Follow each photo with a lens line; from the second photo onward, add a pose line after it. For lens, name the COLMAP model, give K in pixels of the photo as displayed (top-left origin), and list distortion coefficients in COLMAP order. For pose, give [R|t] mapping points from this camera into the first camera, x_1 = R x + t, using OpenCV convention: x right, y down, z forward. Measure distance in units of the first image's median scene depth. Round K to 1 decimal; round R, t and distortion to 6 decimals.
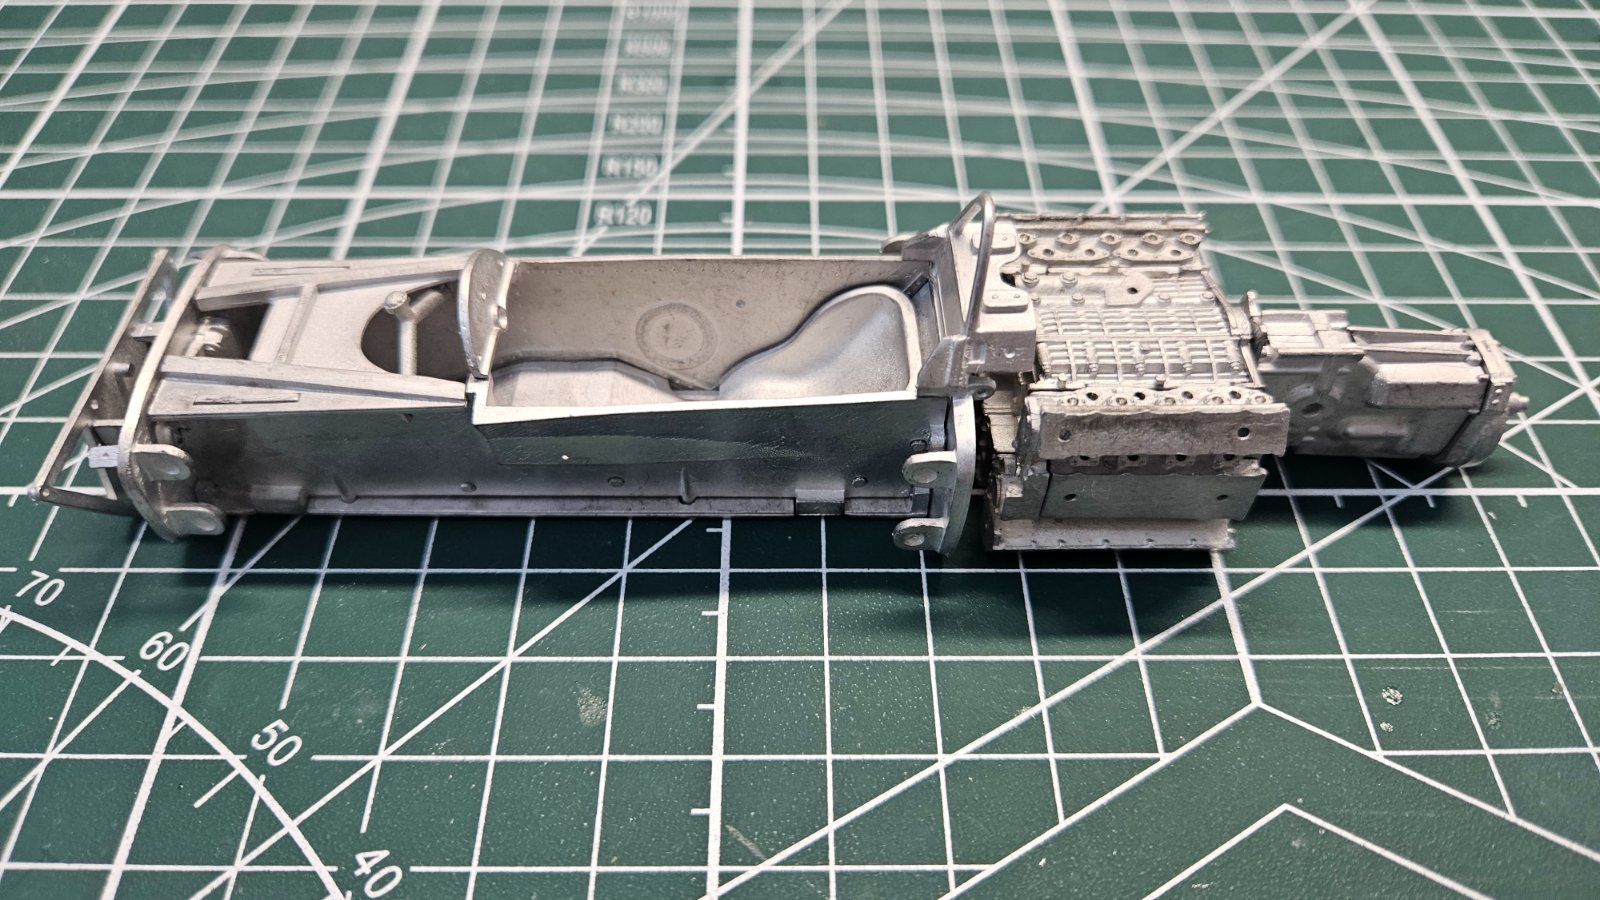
lens RADIAL K [[1120.1, 0, 798.1], [0, 1120.1, 471.1], [0, 0, 1]] dist [0.007282, -0.038907]
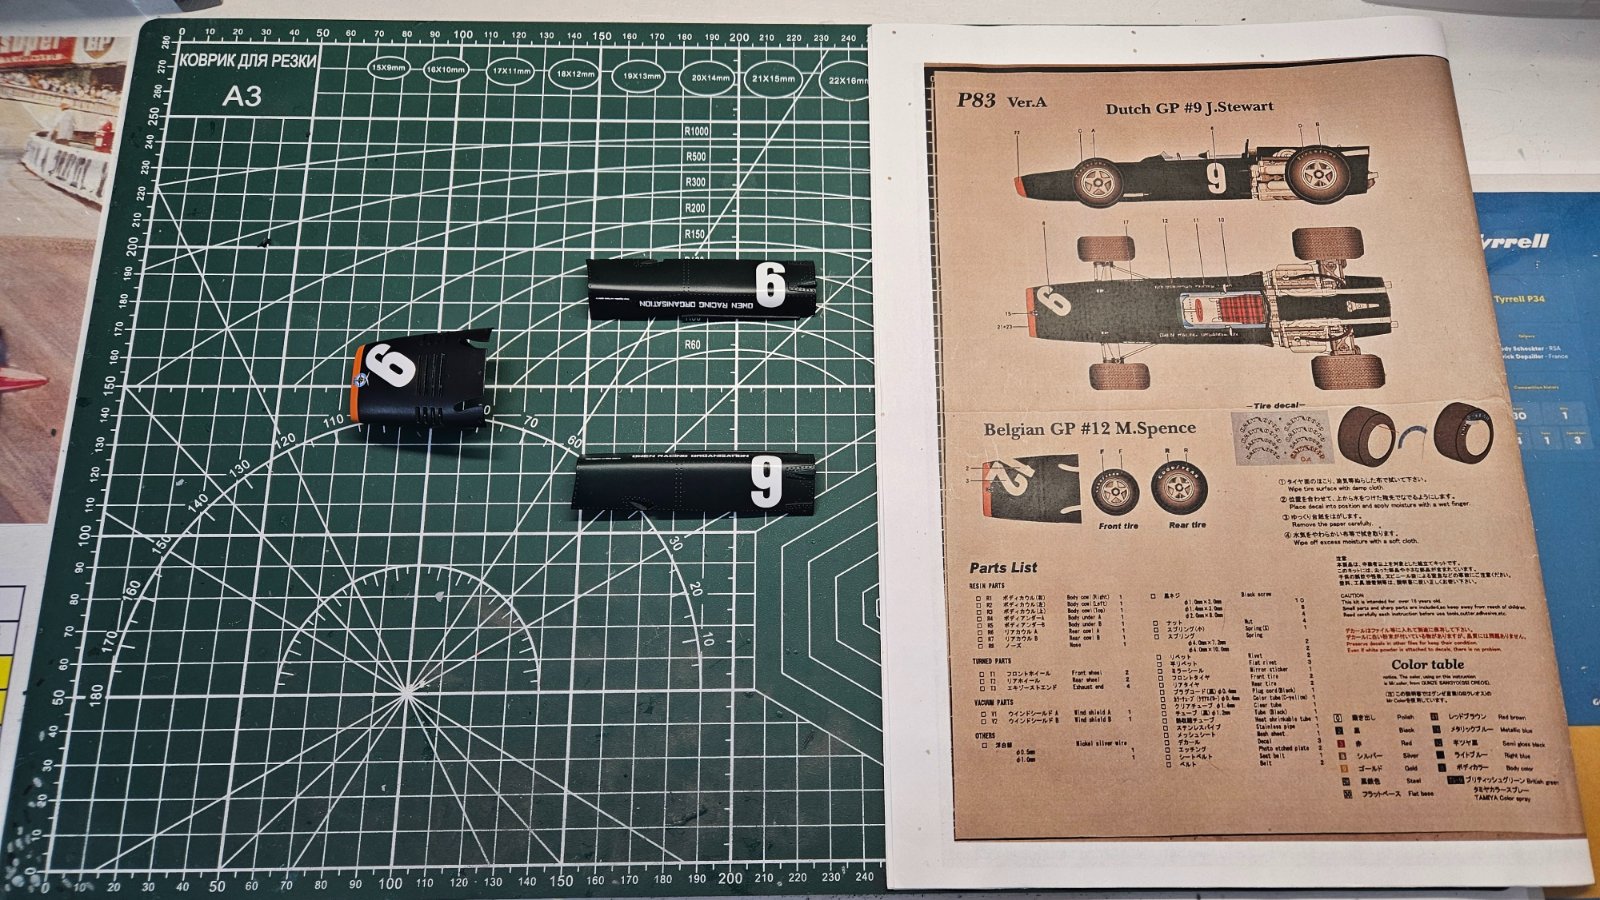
lens RADIAL K [[1120.1, 0, 824.4], [0, 1120.1, 436.8], [0, 0, 1]] dist [0.007282, -0.038907]
pose [[0.999836, 0.002159, 0.018004, 0.139680], [-0.008924, 0.922925, 0.384877, -1.151013], [-0.015785, -0.384974, 0.922792, -2.128929]]
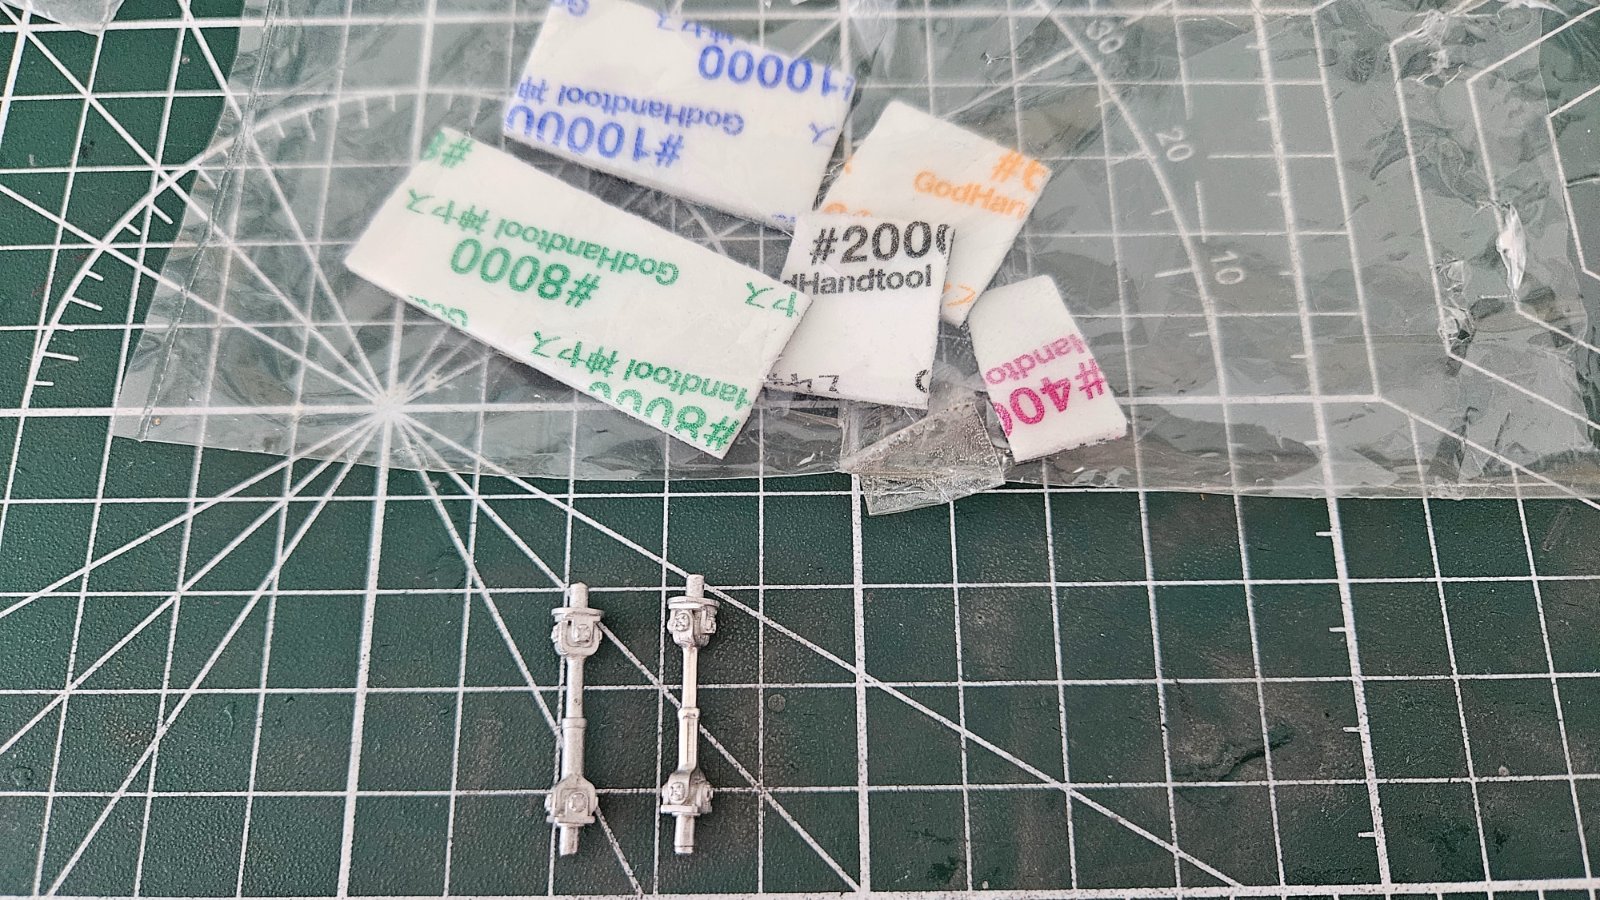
lens RADIAL K [[1120.1, 0, 786.0], [0, 1120.1, 473.8], [0, 0, 1]] dist [0.007282, -0.038907]
pose [[0.999746, -0.002949, -0.022356, -0.553440], [0.011217, 0.925102, 0.379553, 0.369584], [0.019562, -0.379707, 0.924900, -0.537380]]
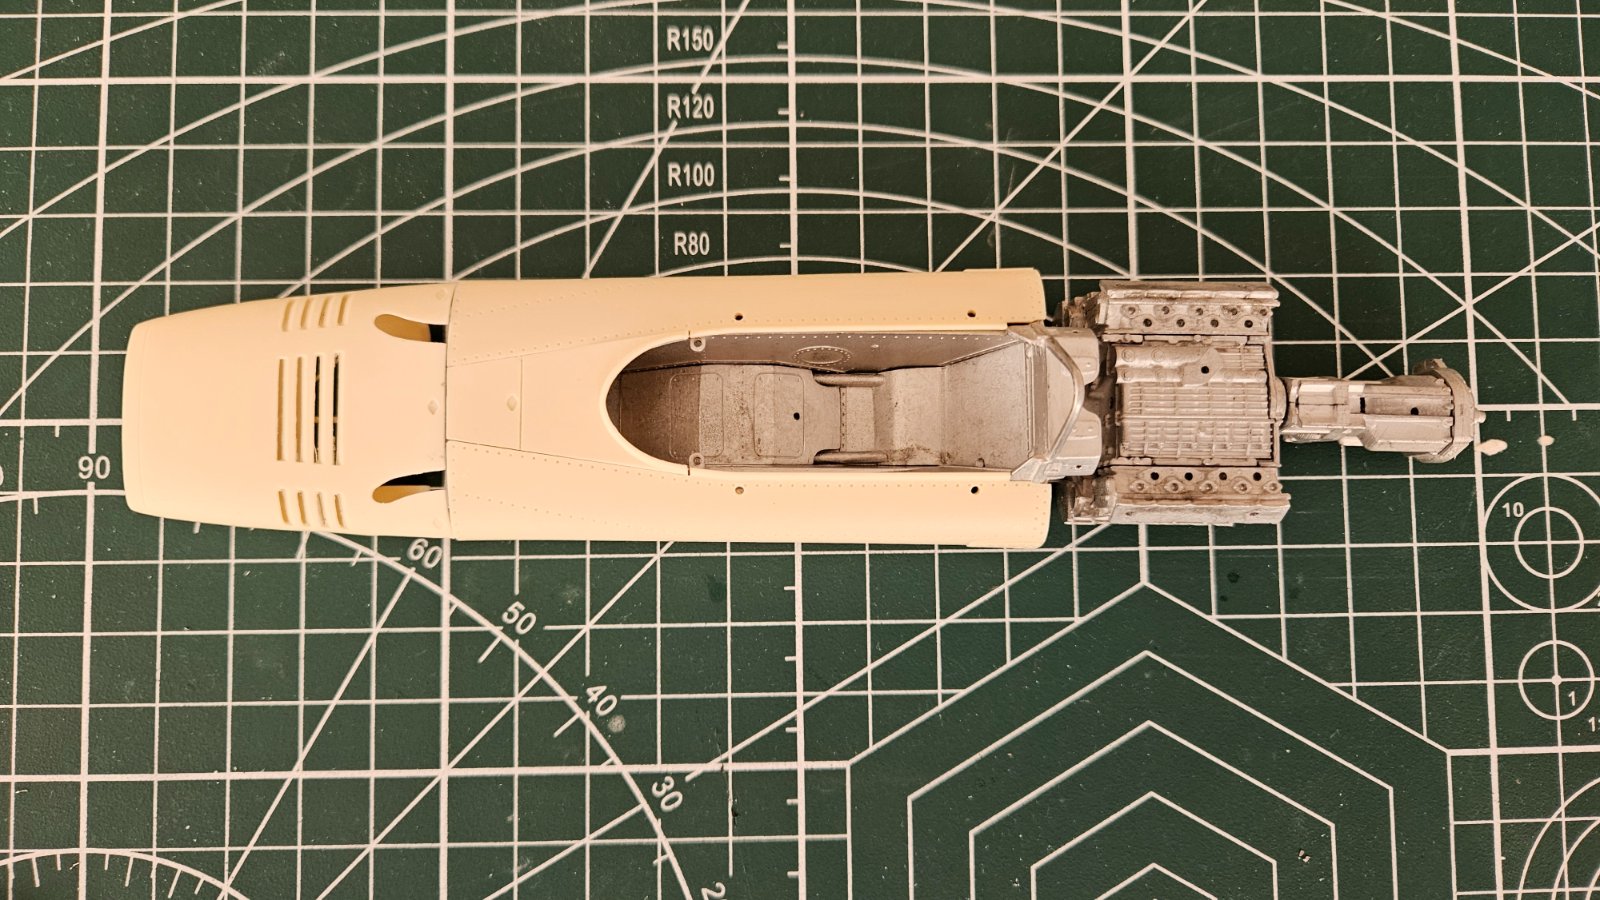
lens RADIAL K [[1120.1, 0, 808.6], [0, 1120.1, 464.6], [0, 0, 1]] dist [0.007282, -0.038907]
pose [[0.999877, -0.003572, 0.015251, -0.073914], [-0.005685, 0.824485, 0.565855, -0.755609], [-0.014596, -0.565873, 0.824363, -0.169232]]
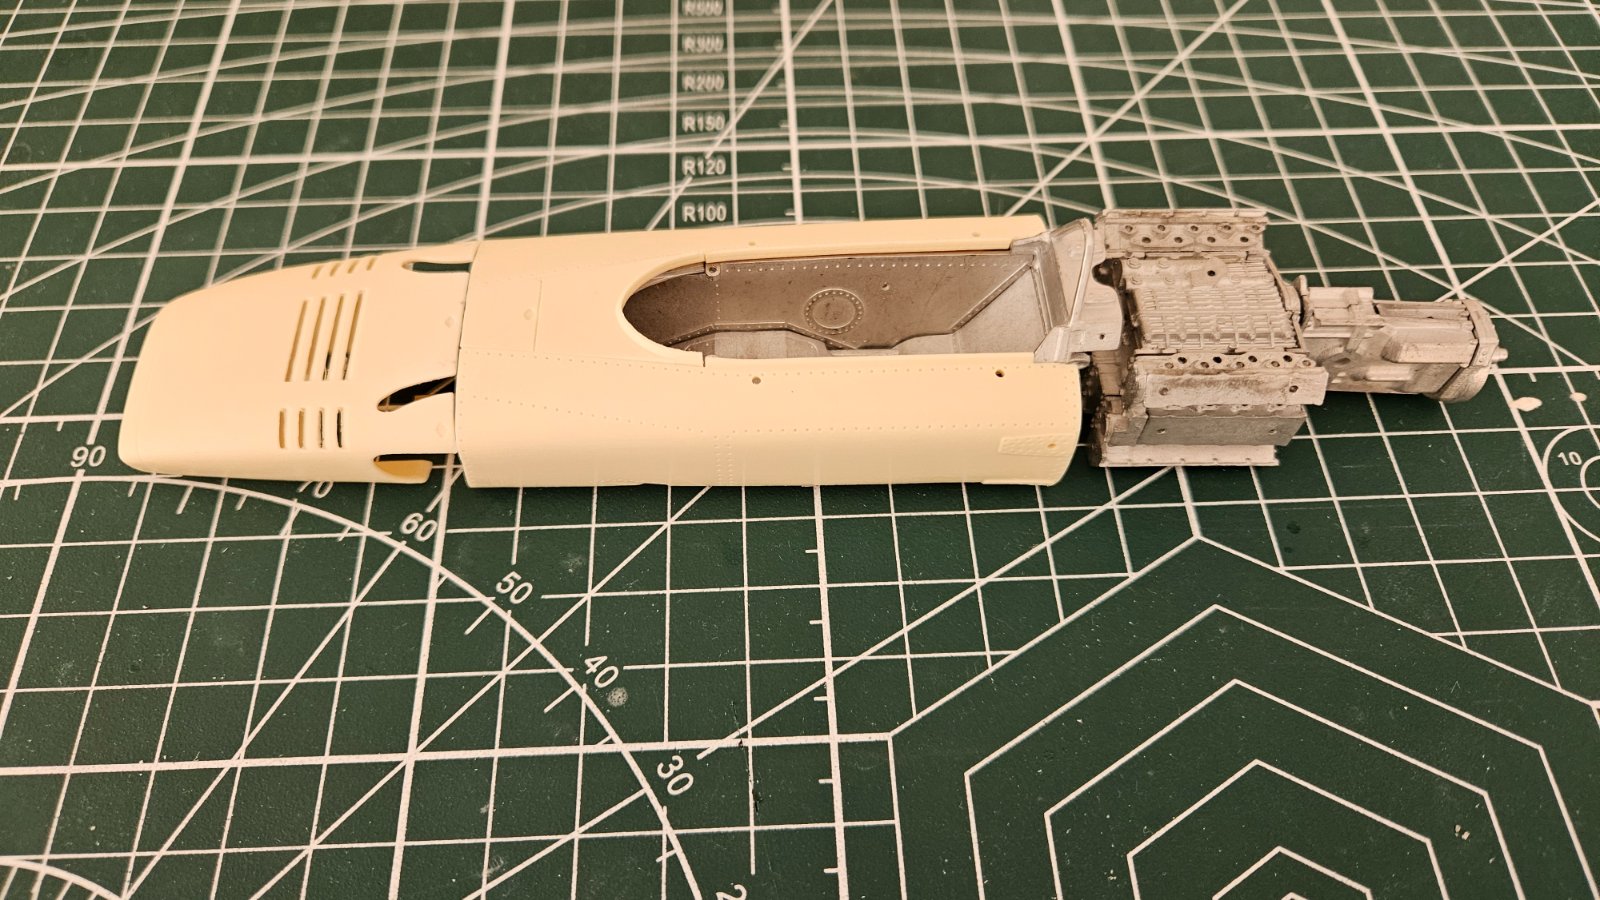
lens RADIAL K [[1120.1, 0, 788.0], [0, 1120.1, 442.2], [0, 0, 1]] dist [0.007282, -0.038907]
pose [[0.999349, -0.033593, 0.013181, -0.117582], [0.031816, 0.992569, 0.117447, -0.089323], [-0.017028, -0.116951, 0.992992, -0.367517]]
